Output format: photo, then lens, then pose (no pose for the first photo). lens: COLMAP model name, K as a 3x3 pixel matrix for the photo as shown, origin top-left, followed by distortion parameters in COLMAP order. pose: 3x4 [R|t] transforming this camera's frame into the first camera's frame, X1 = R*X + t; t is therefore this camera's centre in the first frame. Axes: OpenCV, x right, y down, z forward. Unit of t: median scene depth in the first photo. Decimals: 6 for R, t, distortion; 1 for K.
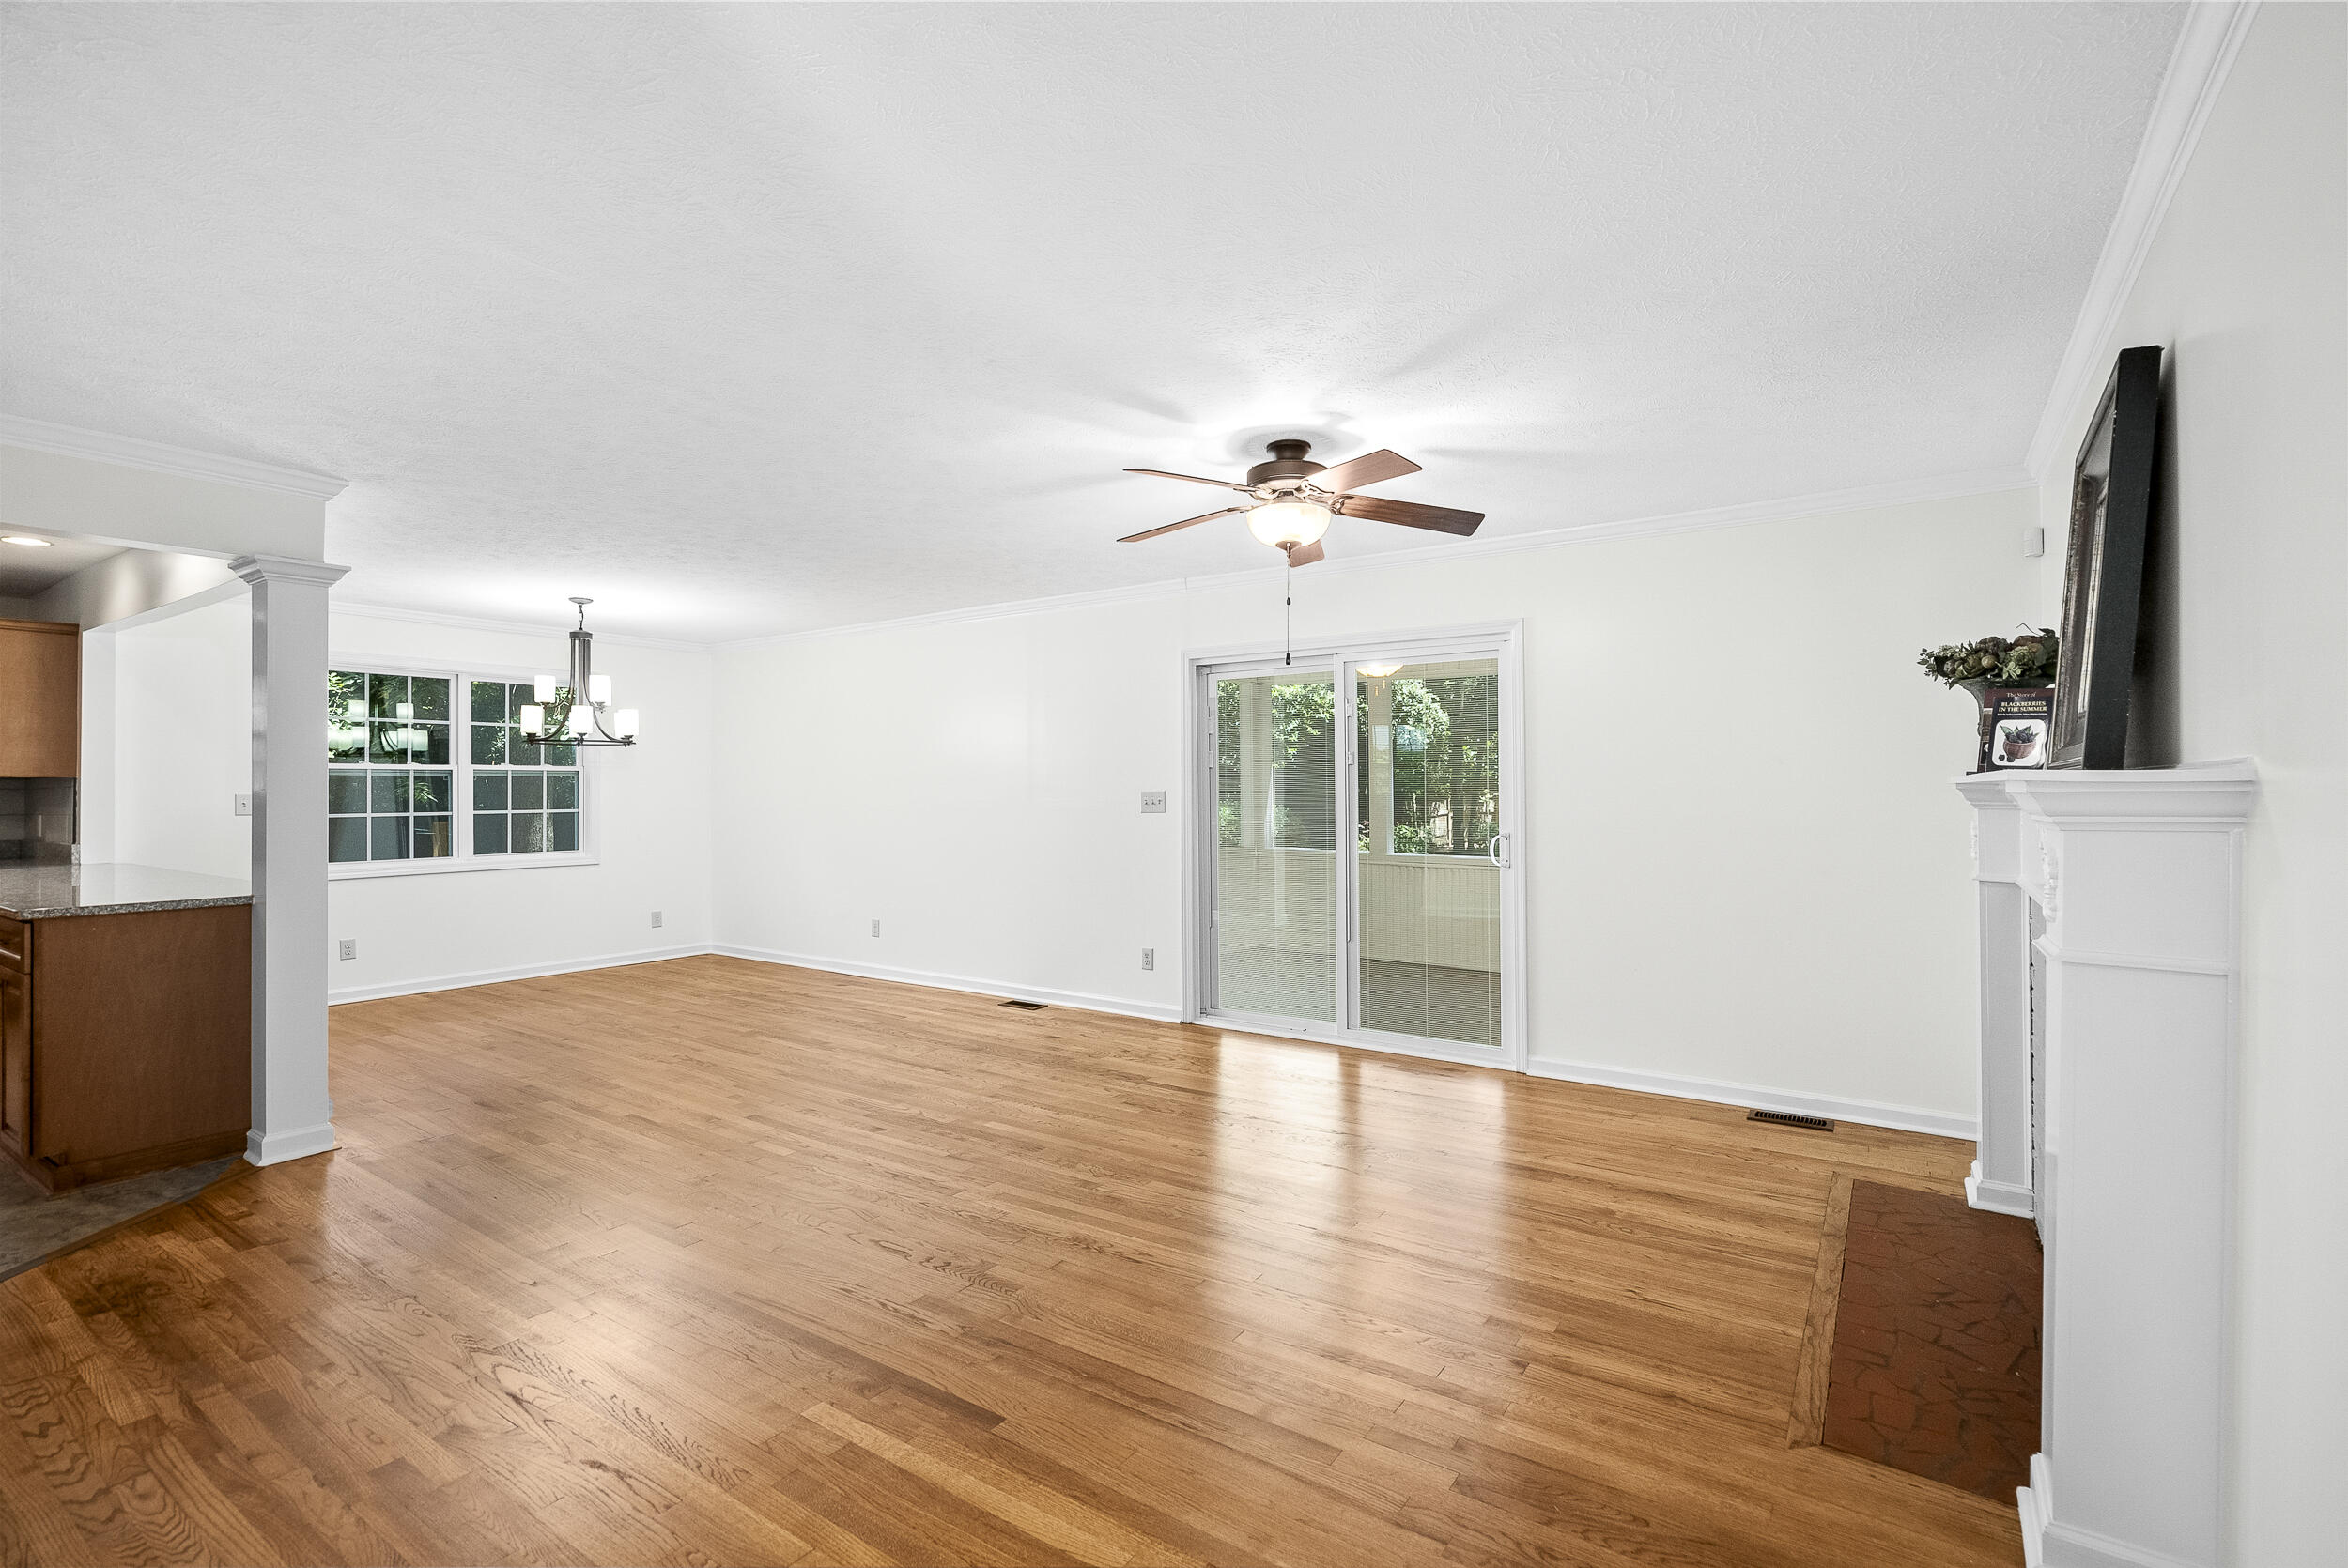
lens RADIAL K [[1060.6, 0, 1184.1], [0, 1060.6, 780.3], [0, 0, 1]] dist [-0.007621, 0.001020]
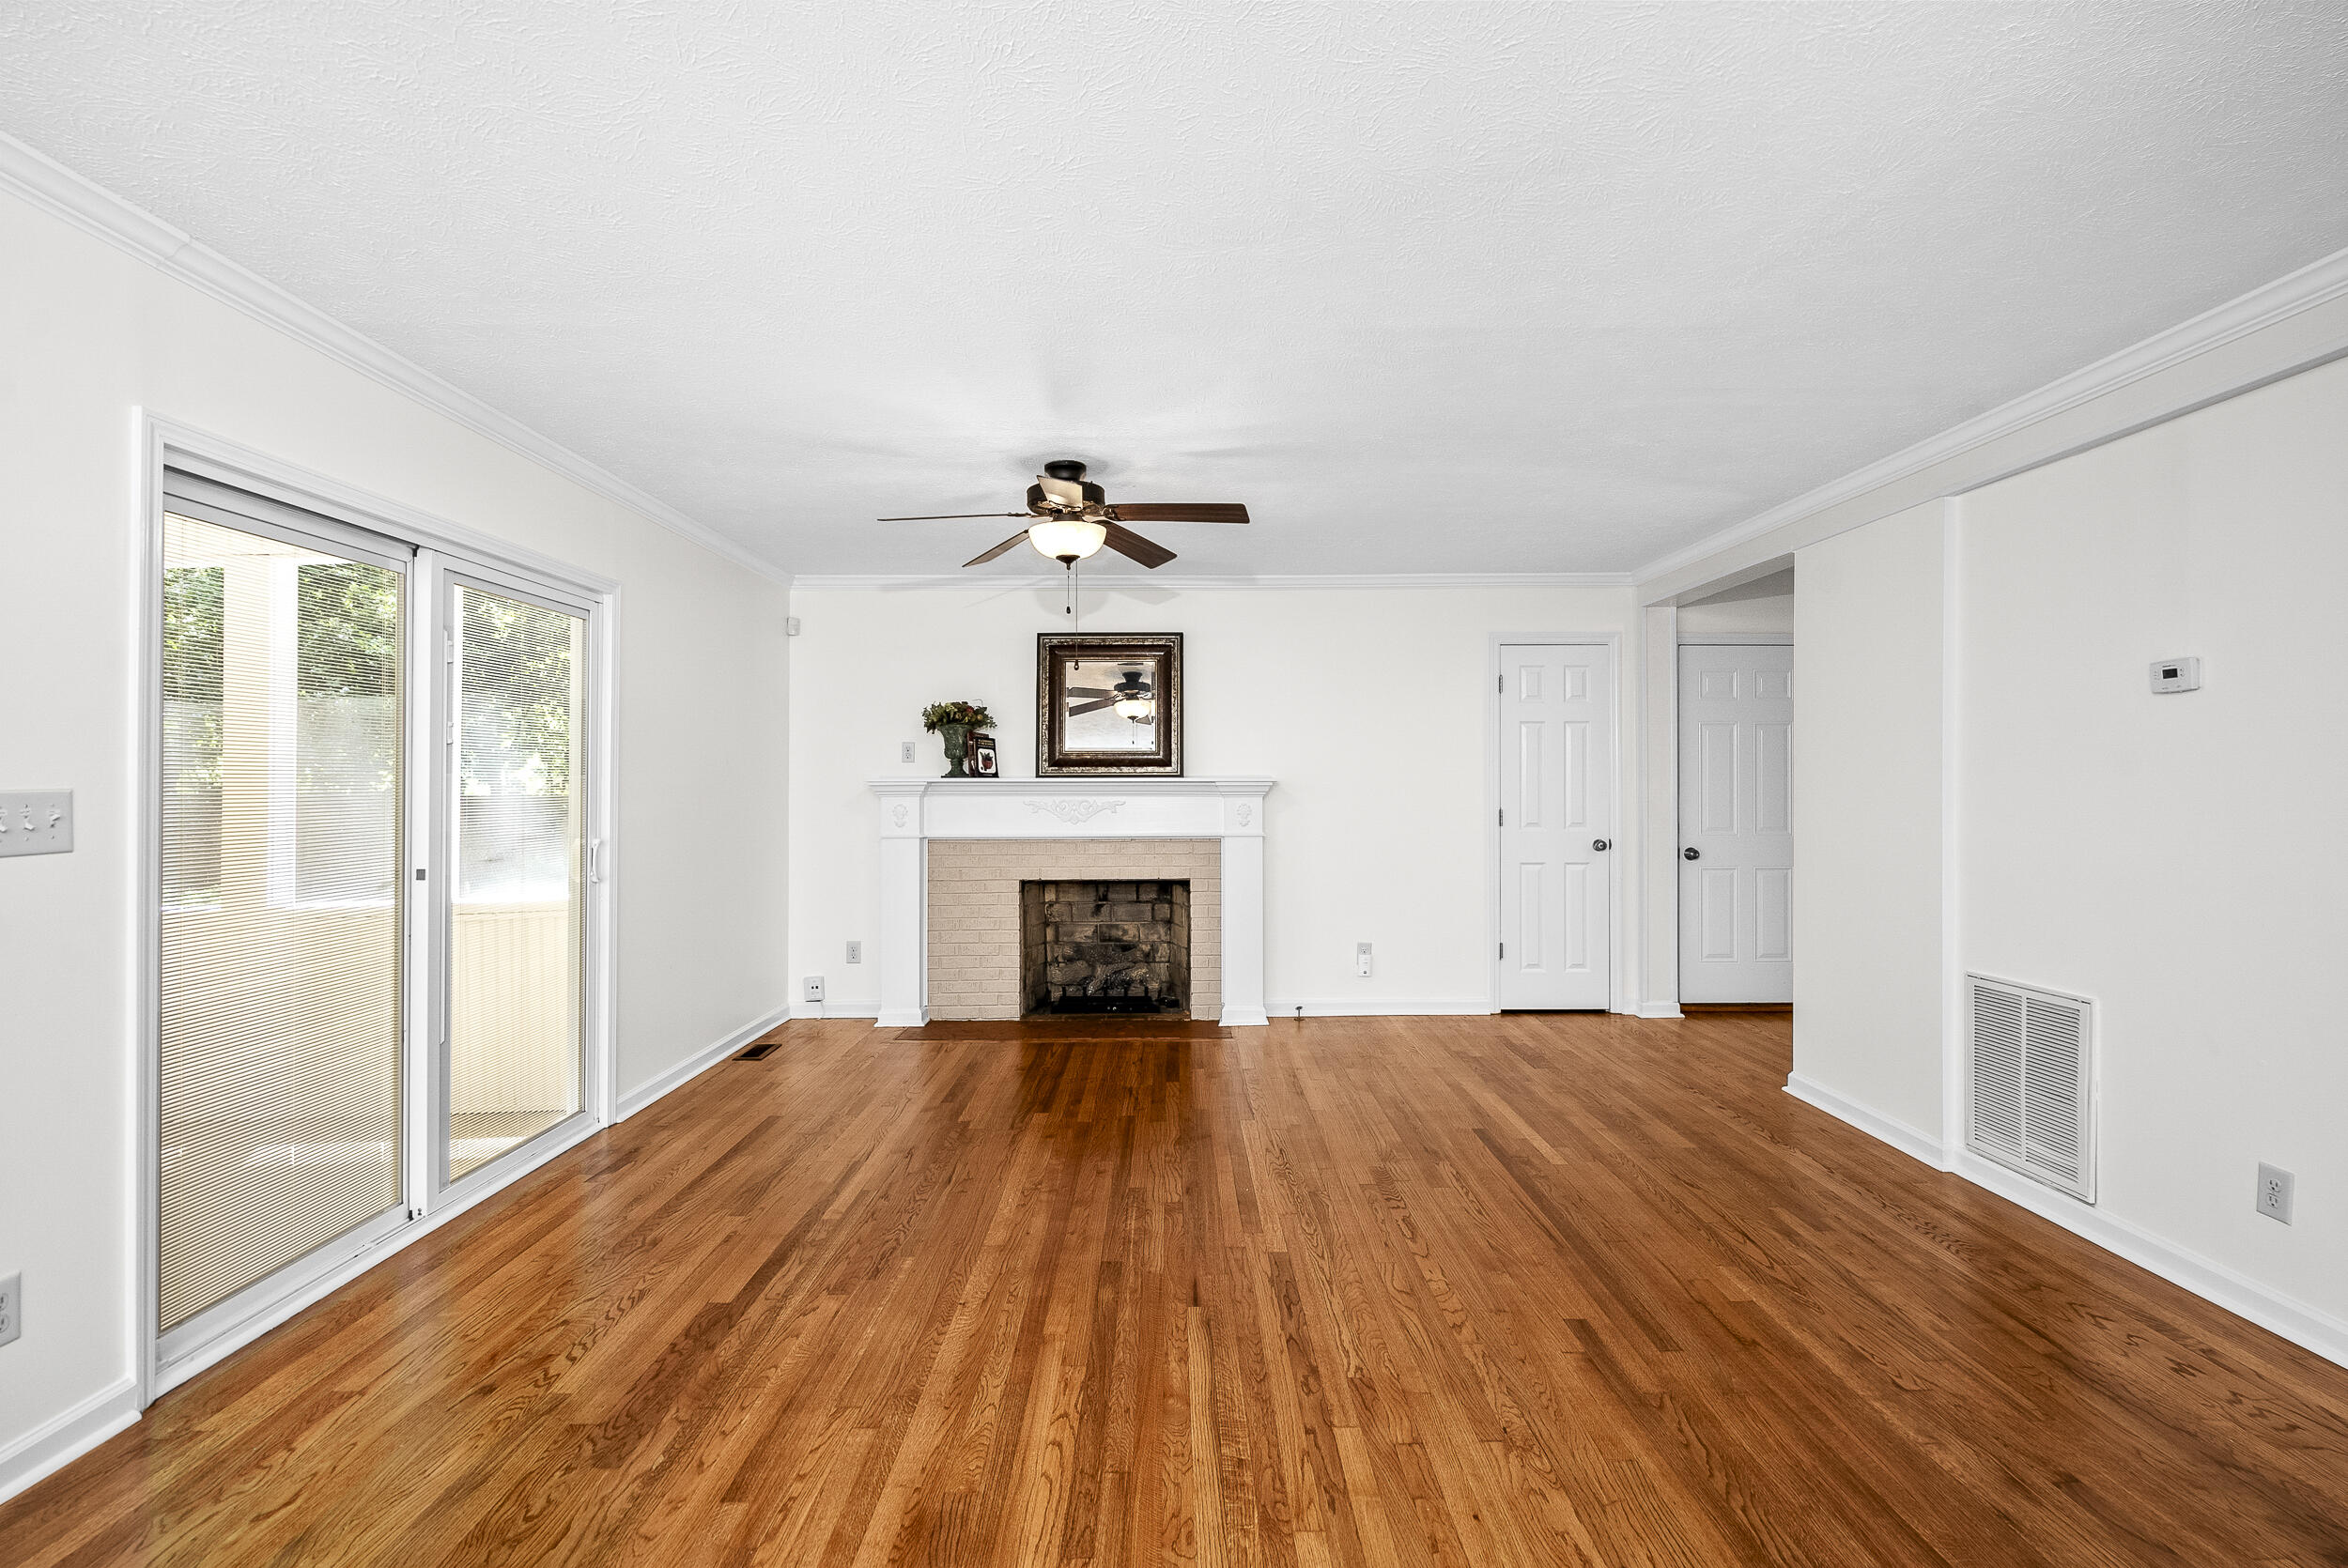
lens RADIAL K [[1060.6, 0, 1184.1], [0, 1060.6, 780.3], [0, 0, 1]] dist [-0.007621, 0.001020]
pose [[-0.573180, 0.005570, 0.819410, -0.854774], [-0.003956, 0.999946, -0.009564, 0.014636], [-0.819420, -0.008724, -0.573128, 1.518167]]
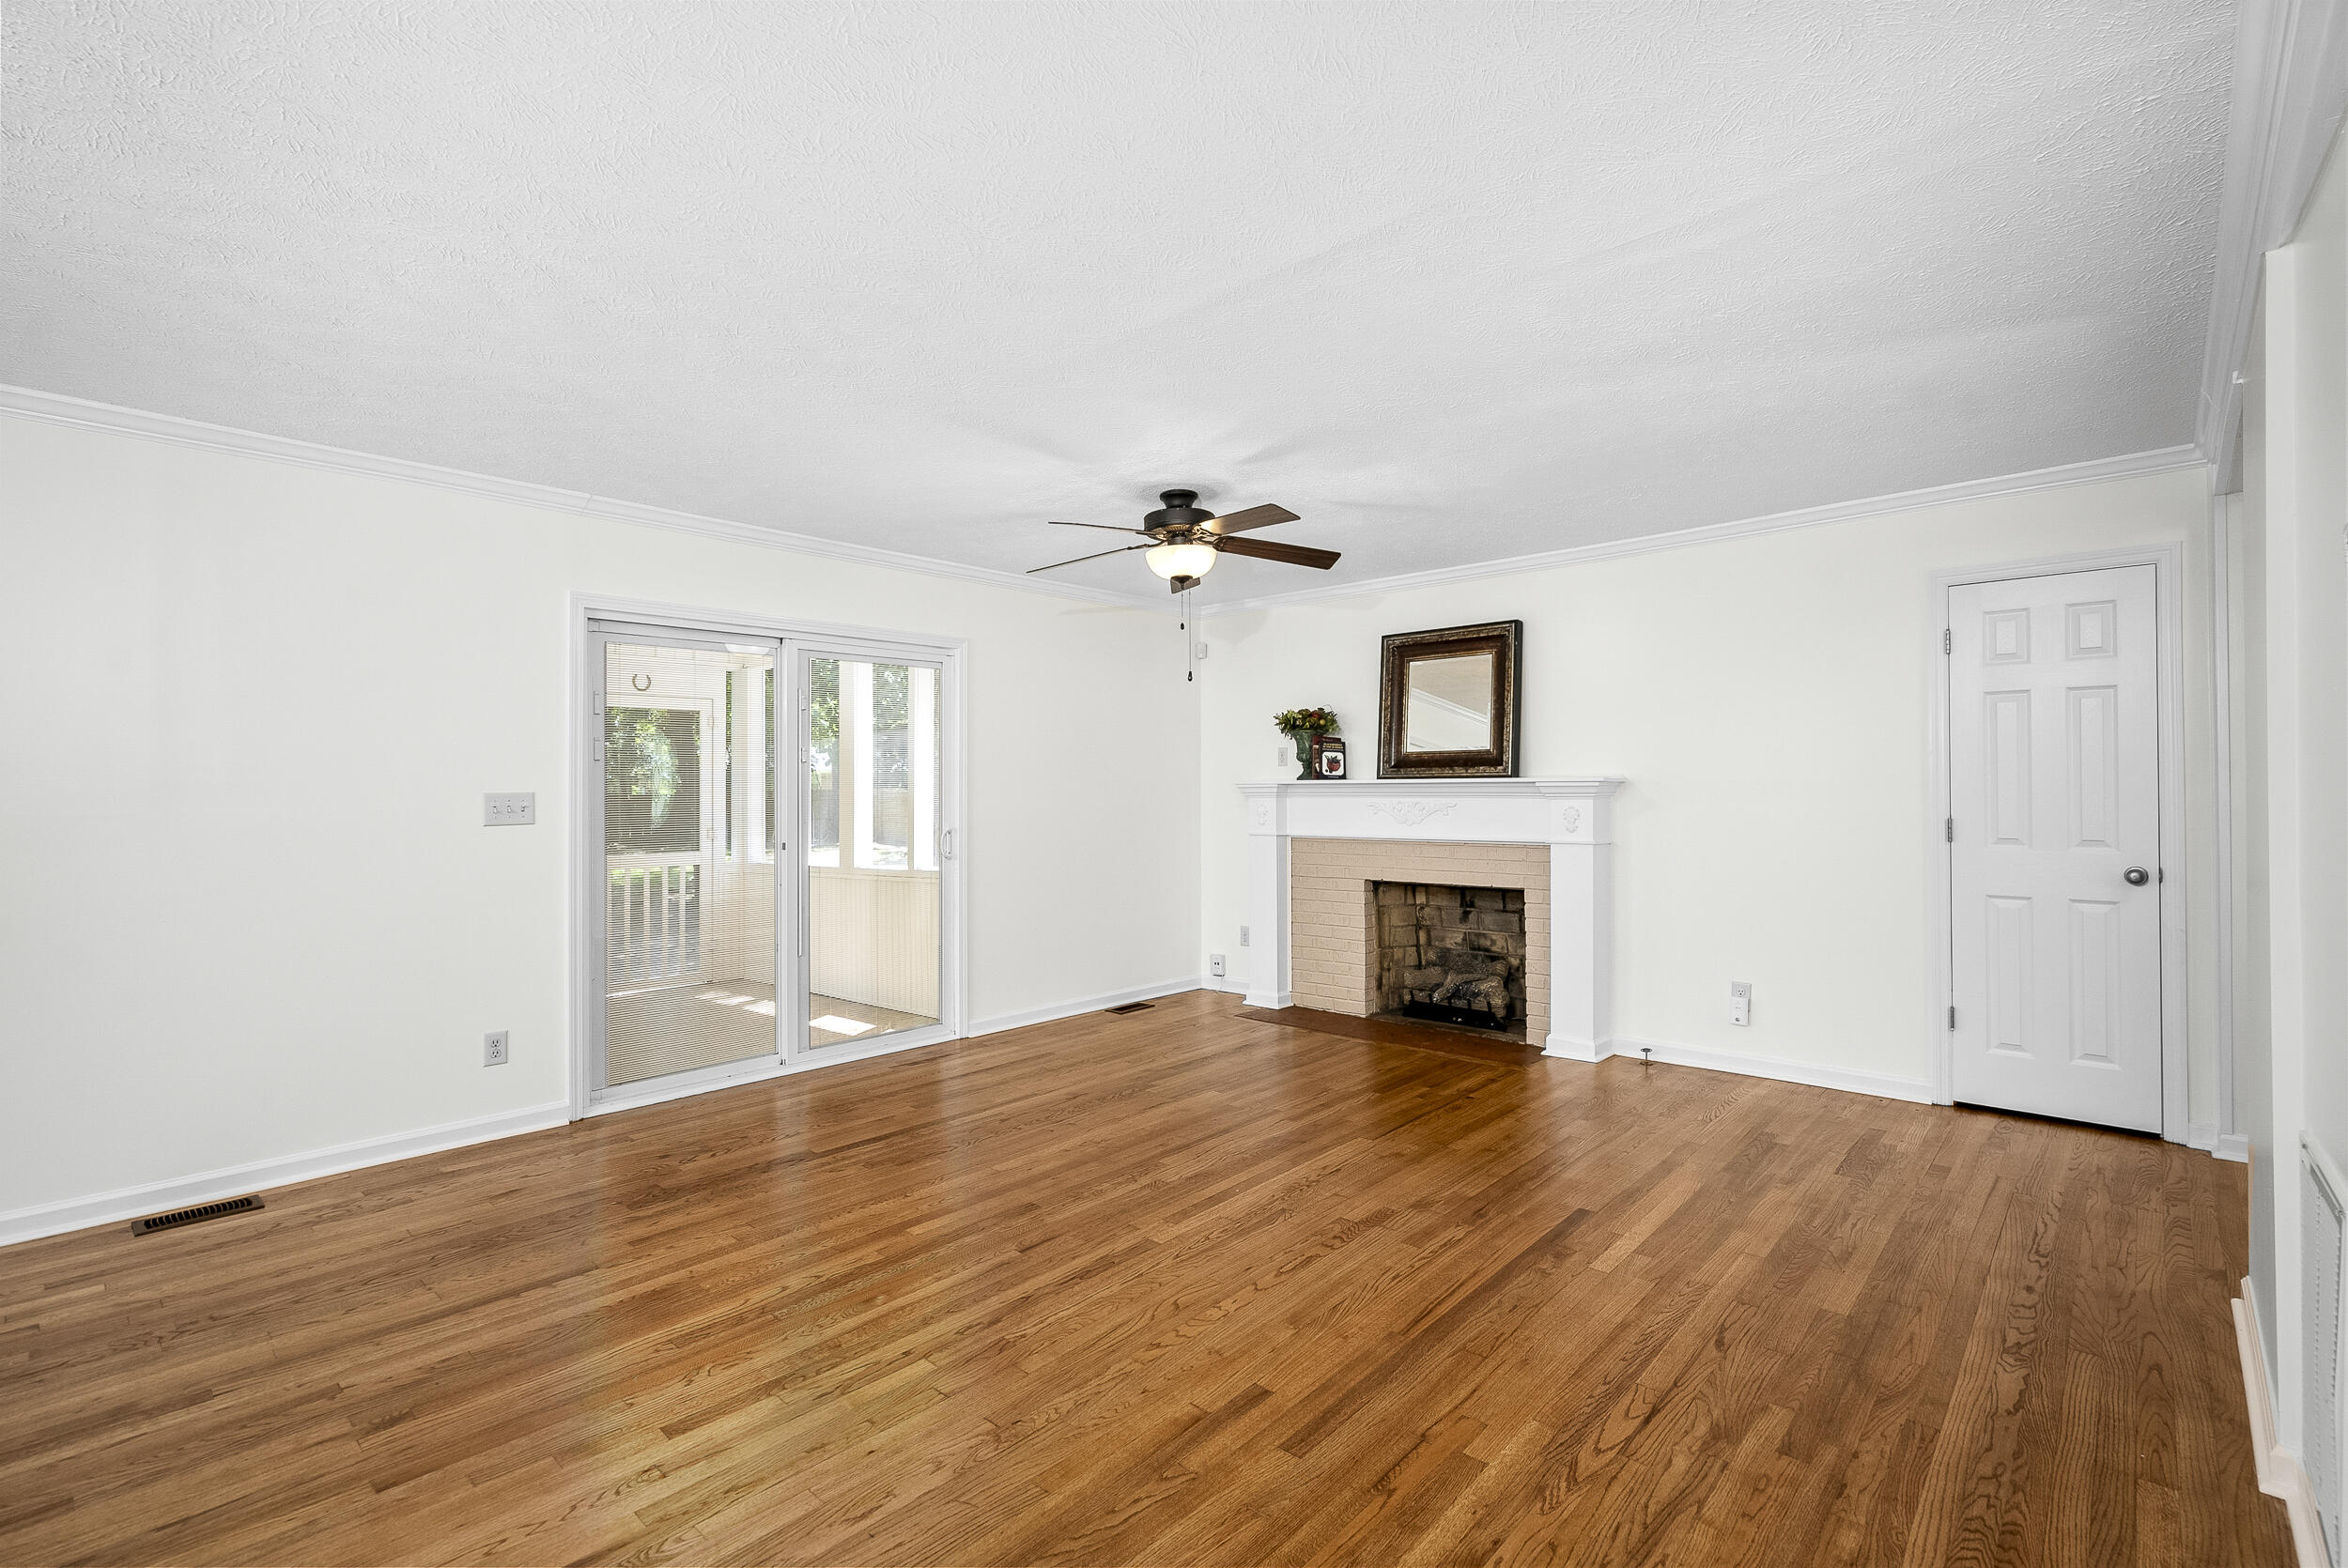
lens RADIAL K [[1060.6, 0, 1184.1], [0, 1060.6, 780.3], [0, 0, 1]] dist [-0.007621, 0.001020]
pose [[0.140046, 0.008181, 0.990111, -1.062268], [-0.002449, 0.999966, -0.007916, 0.011397], [-0.990142, -0.001316, 0.140061, 0.829923]]
